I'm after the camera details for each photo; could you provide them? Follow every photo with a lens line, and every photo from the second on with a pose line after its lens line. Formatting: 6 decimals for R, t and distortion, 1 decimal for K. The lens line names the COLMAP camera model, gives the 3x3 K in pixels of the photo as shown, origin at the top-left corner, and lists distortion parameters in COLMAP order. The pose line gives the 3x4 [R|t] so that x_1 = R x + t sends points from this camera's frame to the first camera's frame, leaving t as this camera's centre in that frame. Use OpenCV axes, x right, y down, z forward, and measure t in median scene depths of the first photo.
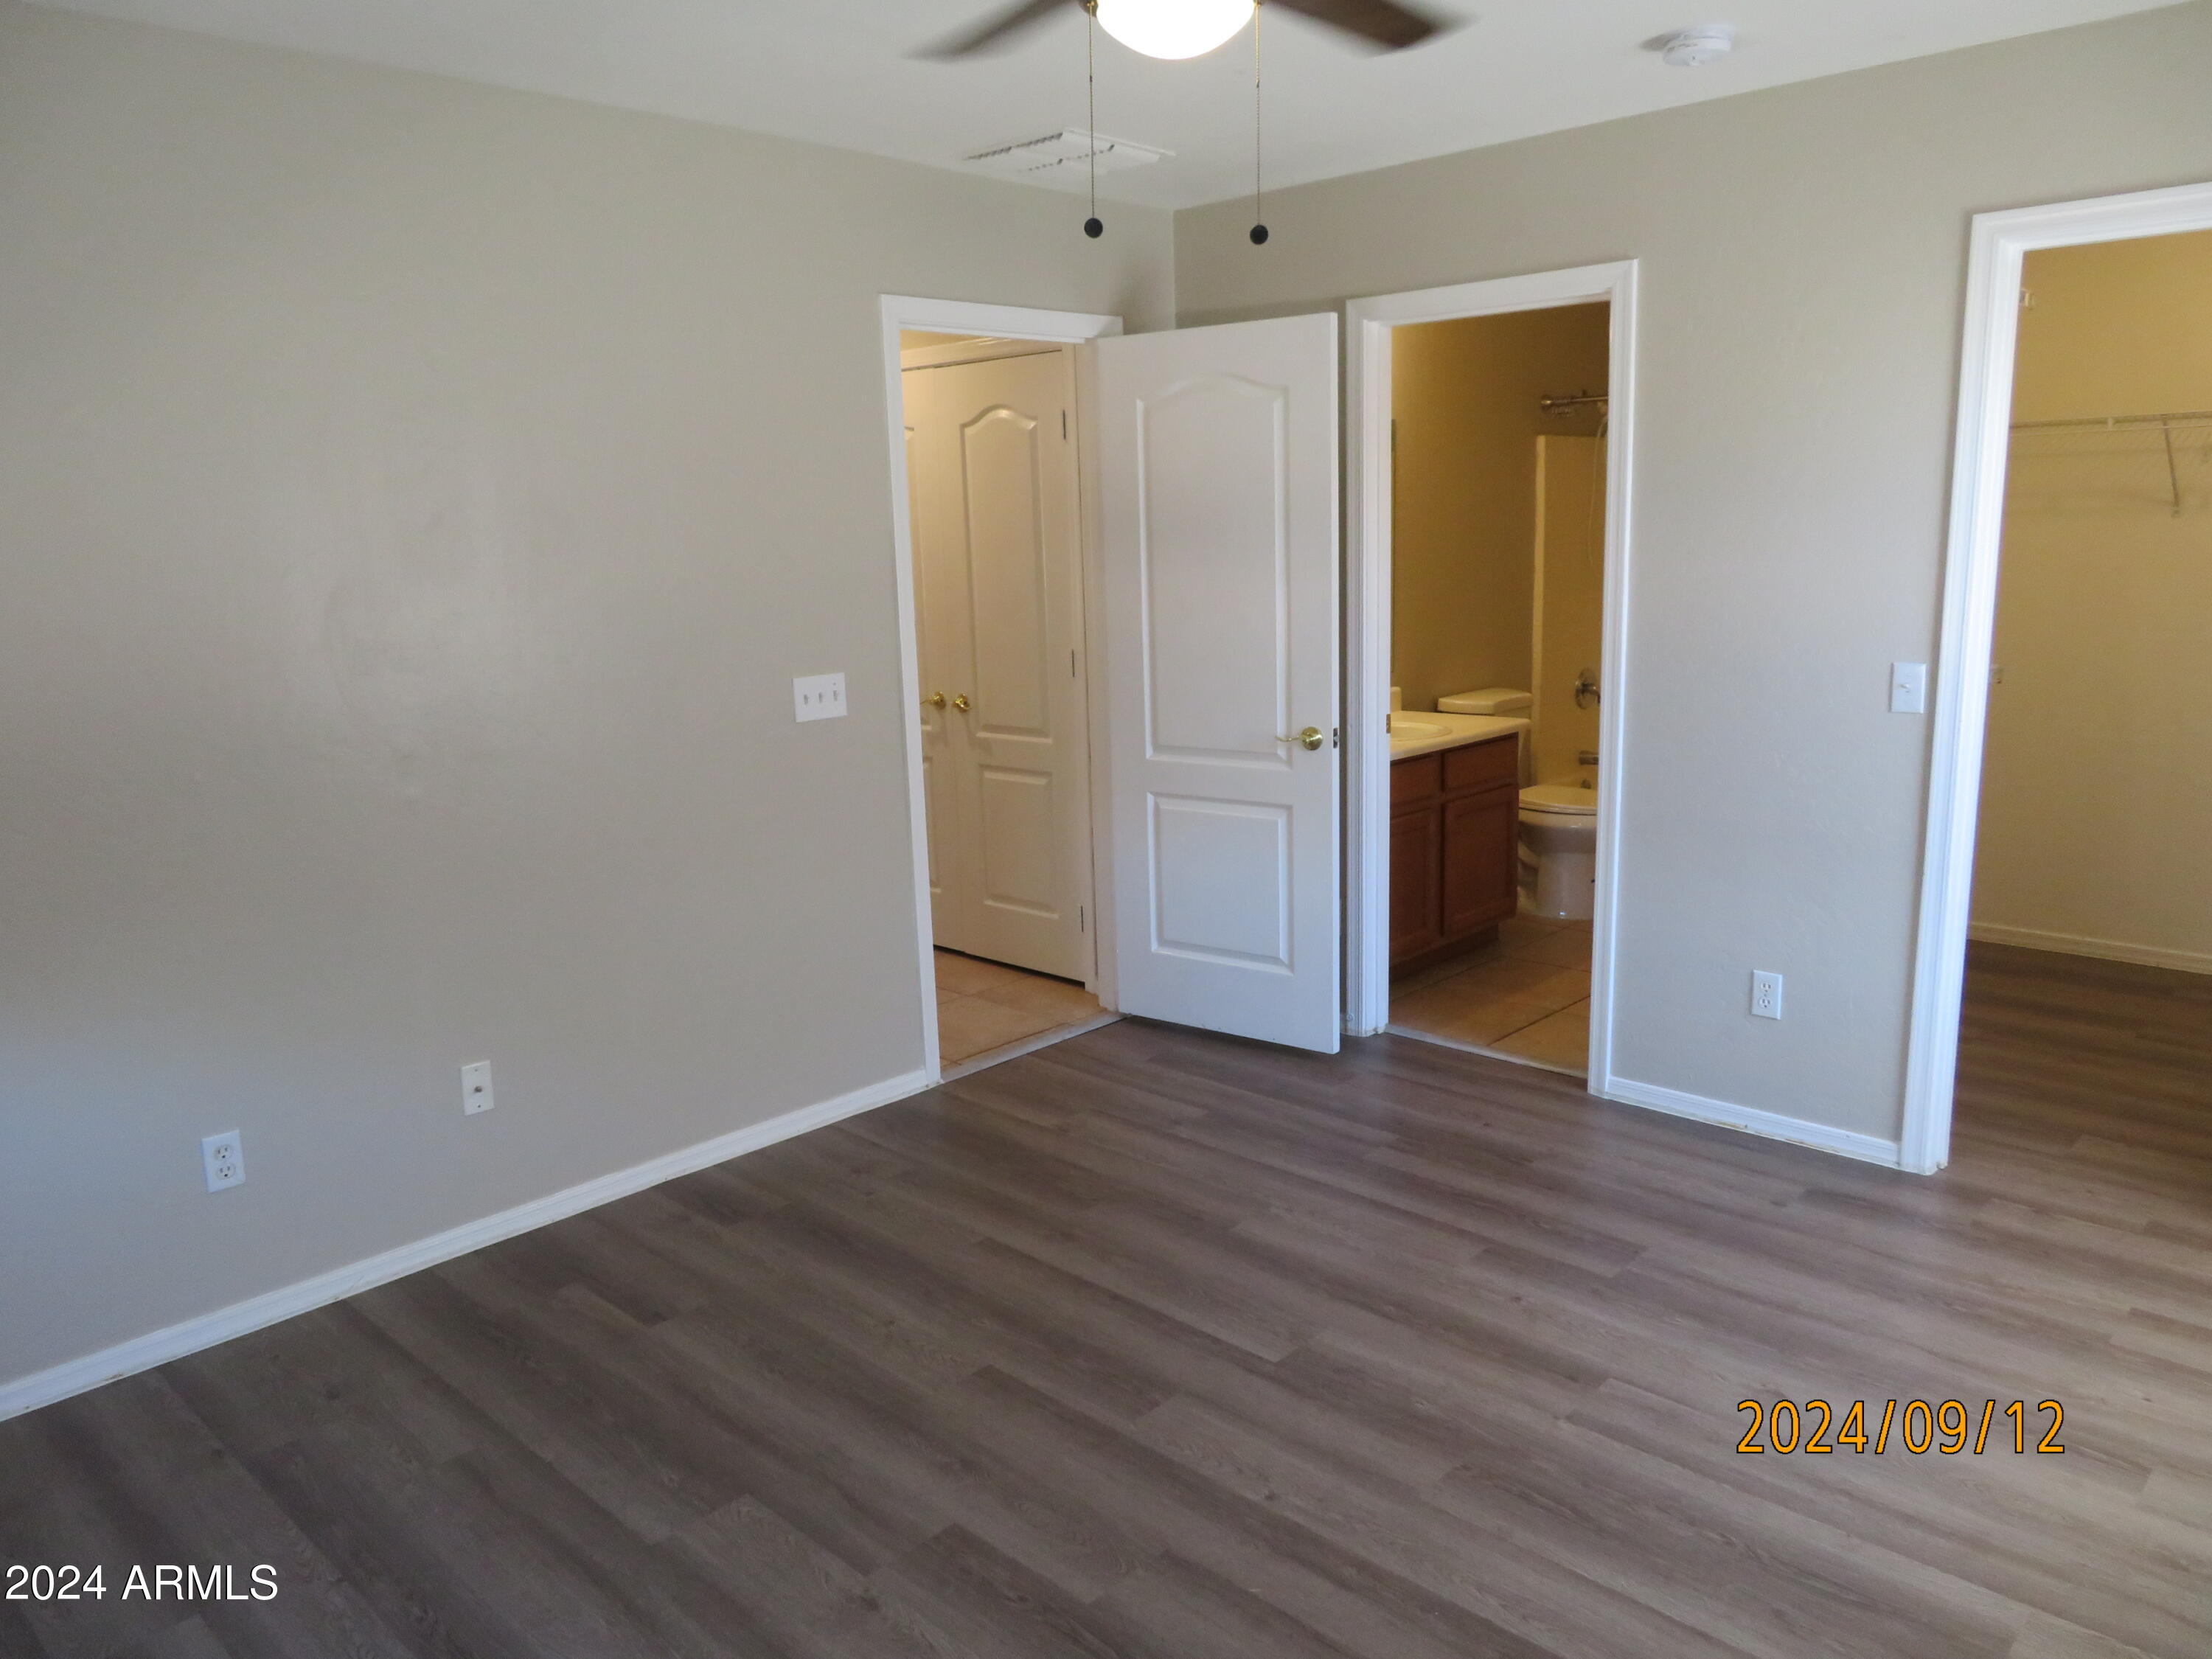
lens RADIAL K [[1580.4, 0, 1109.3], [0, 1580.4, 834.4], [0, 0, 1]] dist [-0.011493, 0.007990]
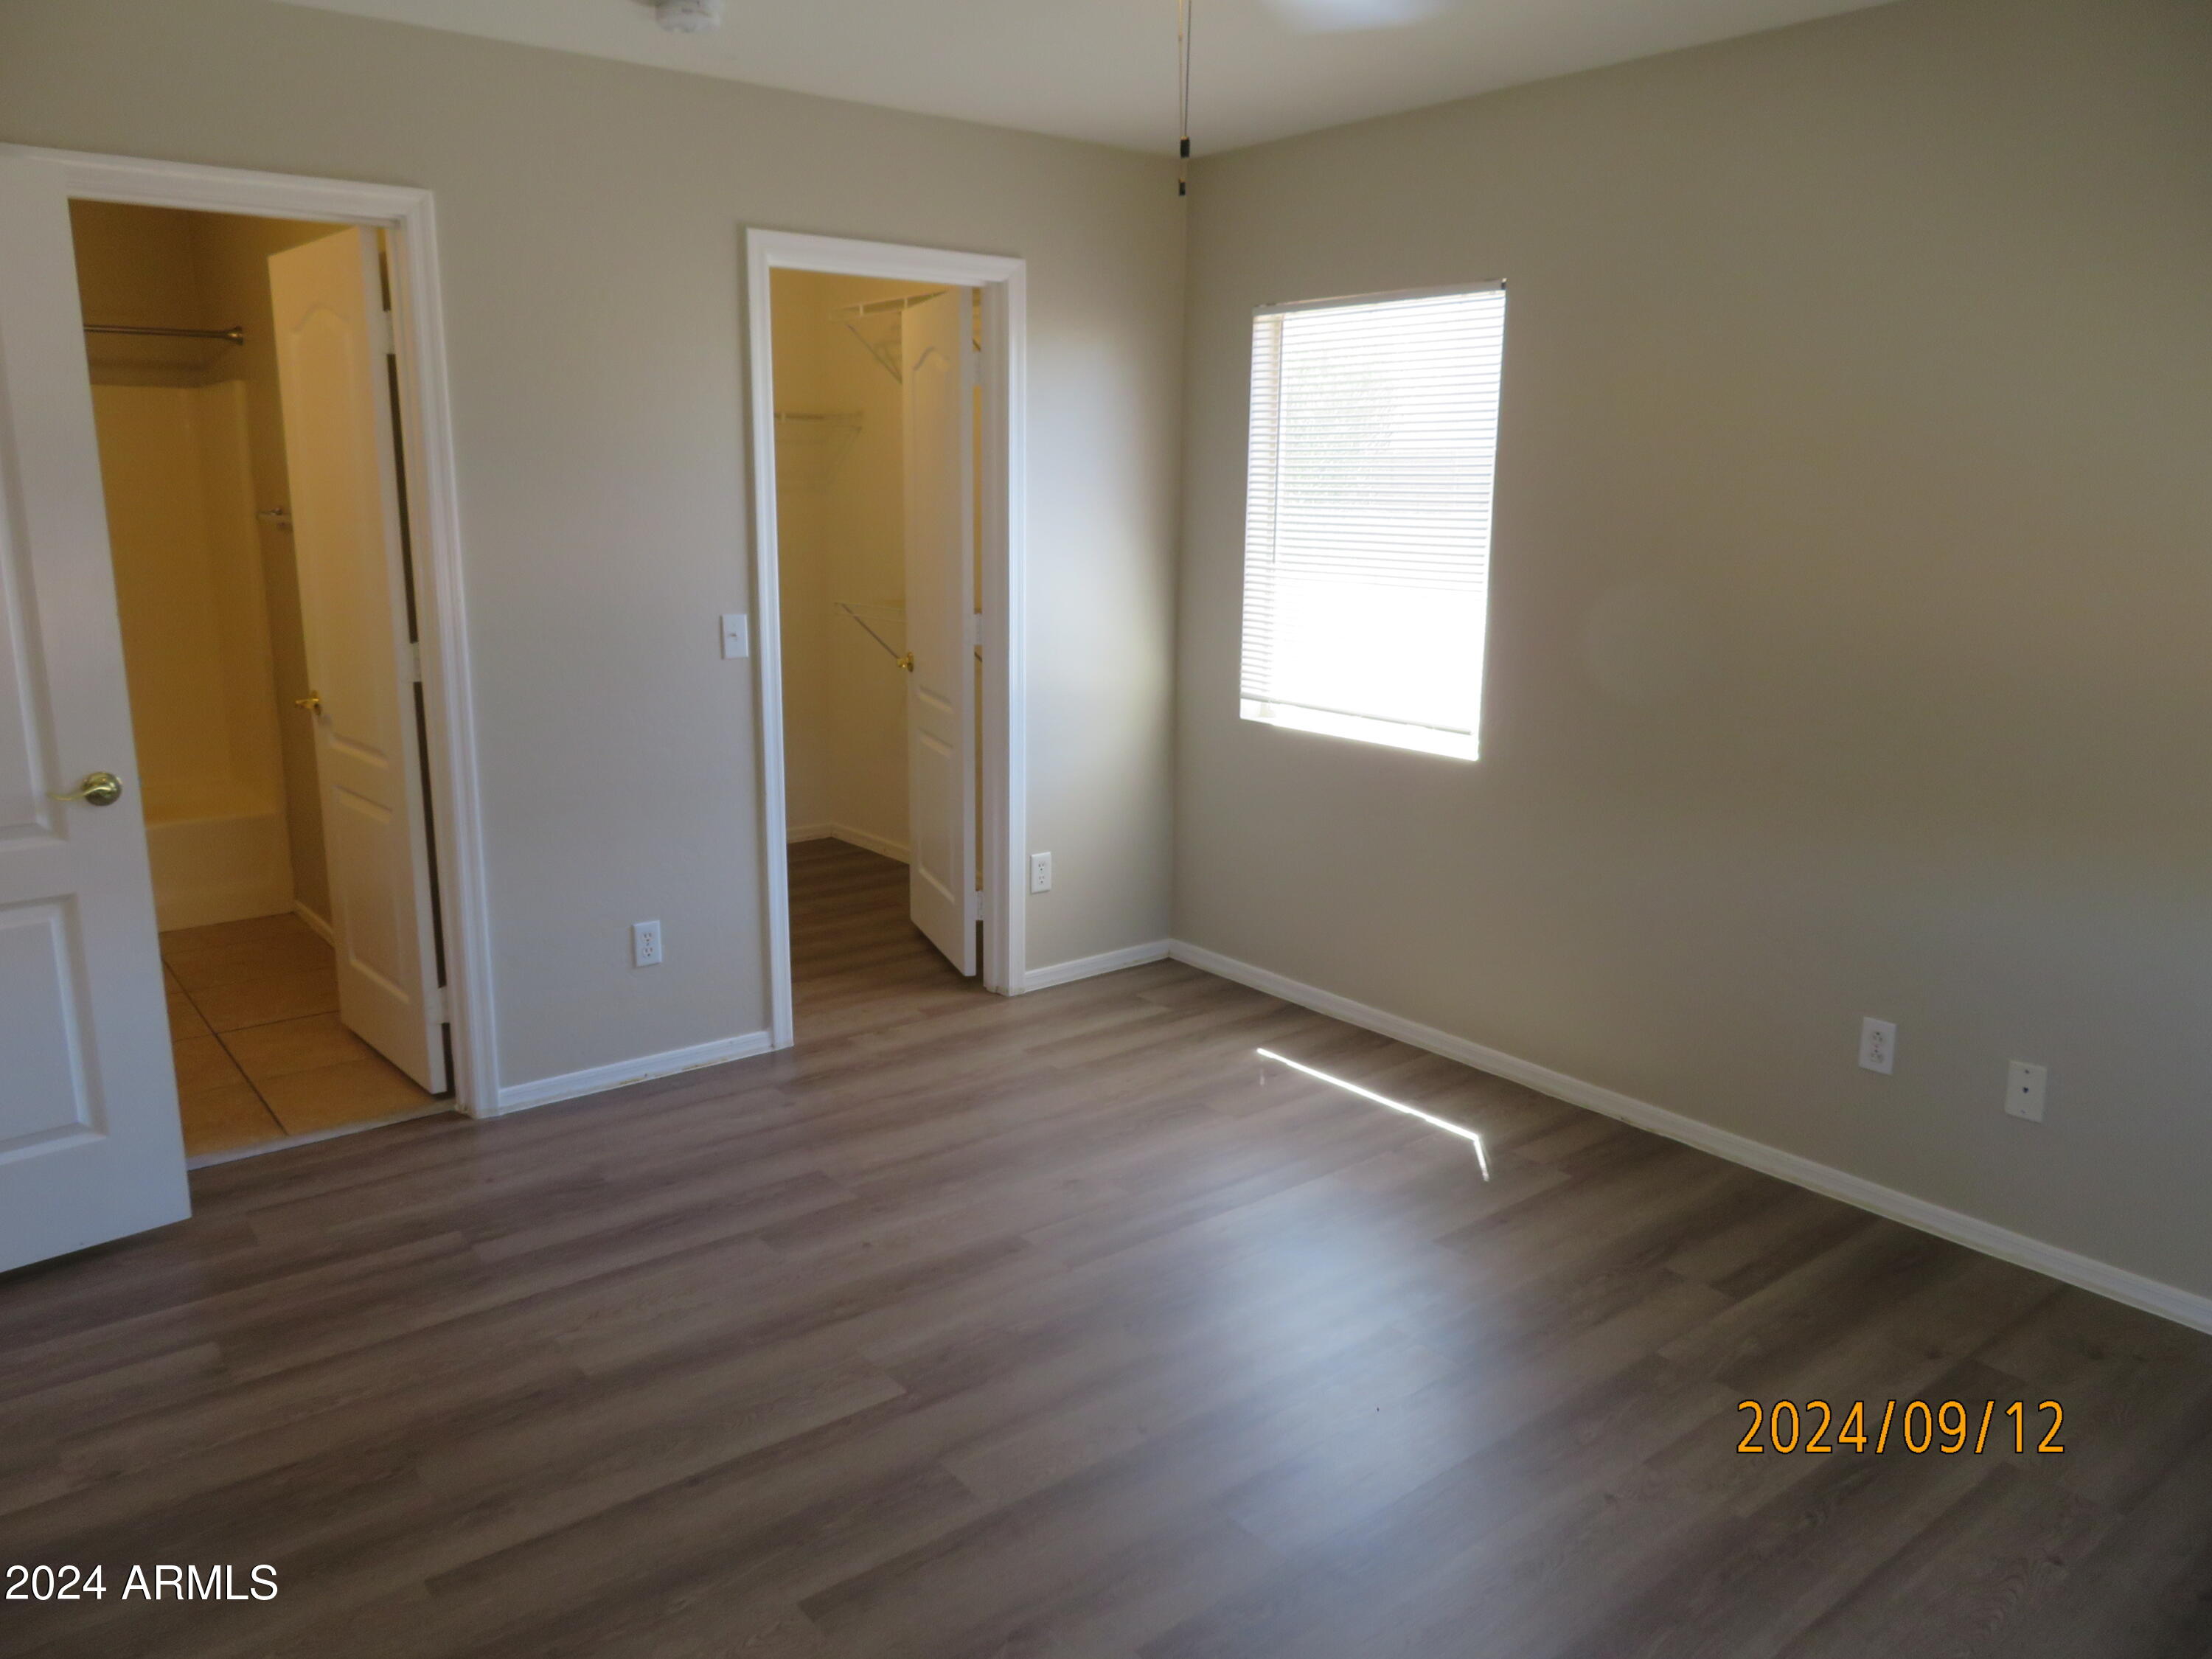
lens RADIAL K [[1580.4, 0, 1110.6], [0, 1580.4, 832.4], [0, 0, 1]] dist [-0.011493, 0.007990]
pose [[0.135396, -0.187866, 0.972818, -0.582381], [0.178889, 0.970358, 0.162494, -0.090669], [-0.974508, 0.152026, 0.164990, 0.555707]]
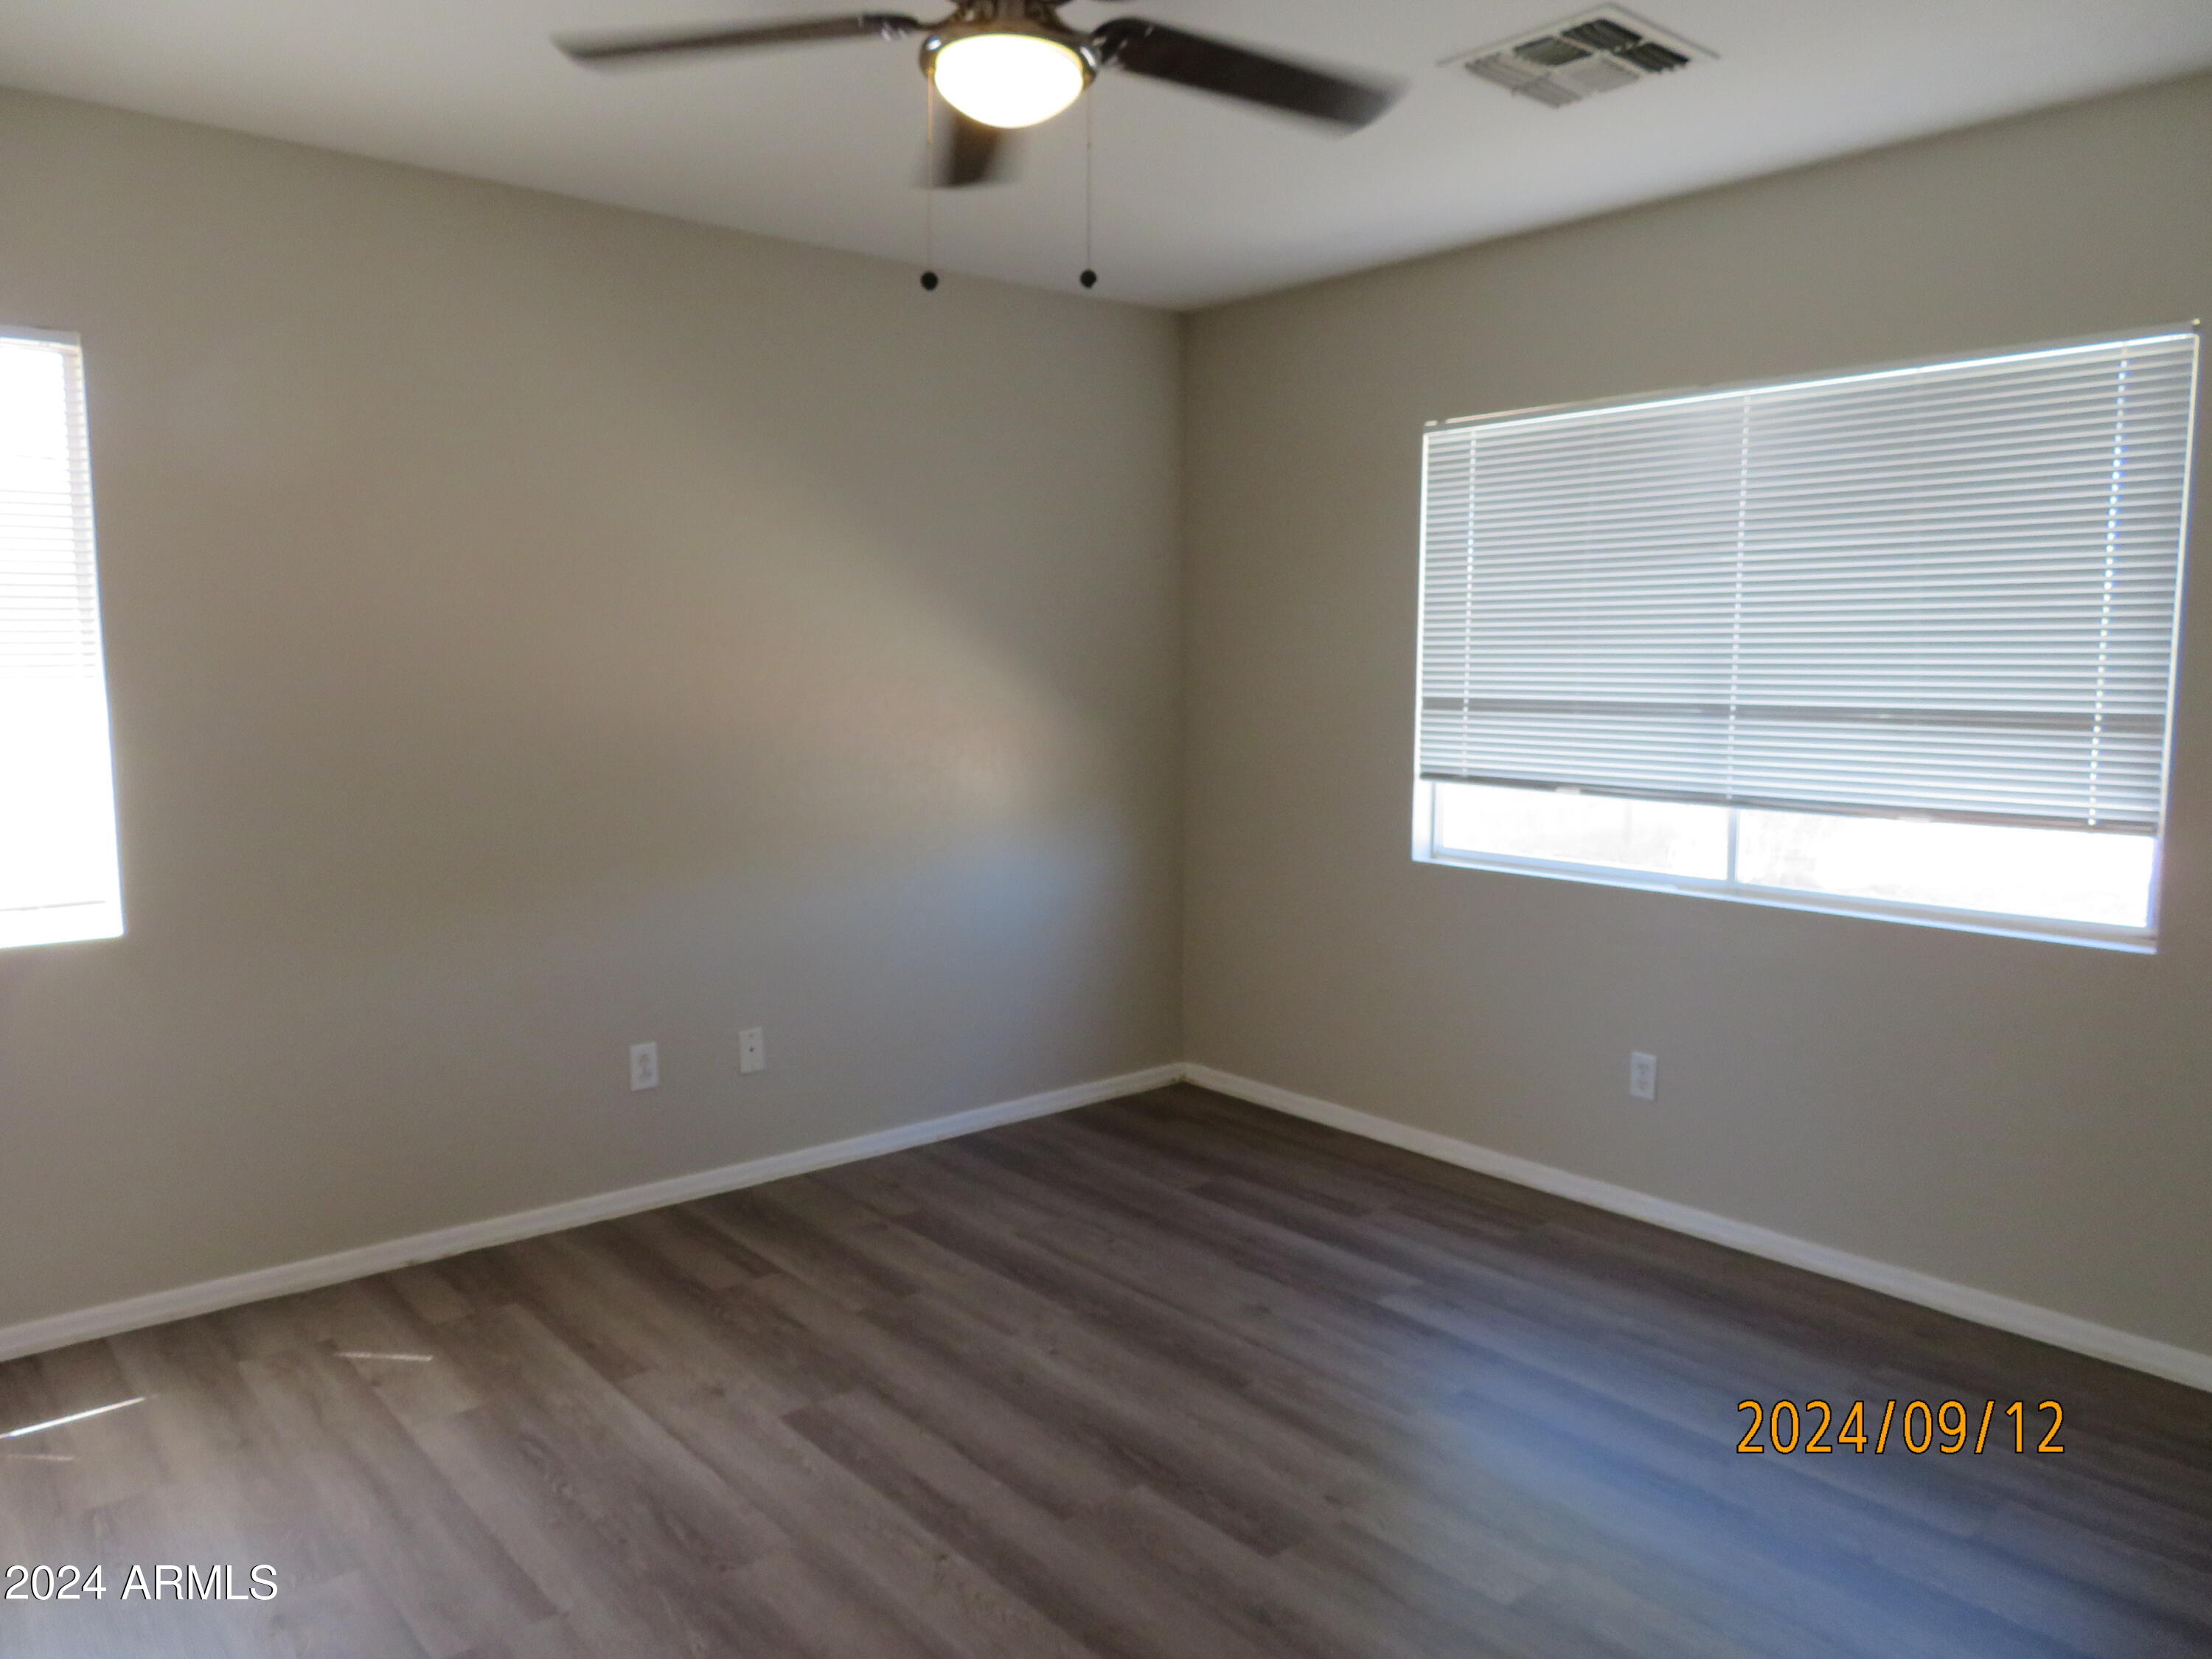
lens RADIAL K [[1580.4, 0, 1117.6], [0, 1580.4, 825.0], [0, 0, 1]] dist [-0.011493, 0.007990]
pose [[-0.994688, 0.017500, 0.101437, -0.077664], [0.046547, 0.955405, 0.291607, -0.200058], [-0.091810, 0.294780, -0.951145, 1.250442]]
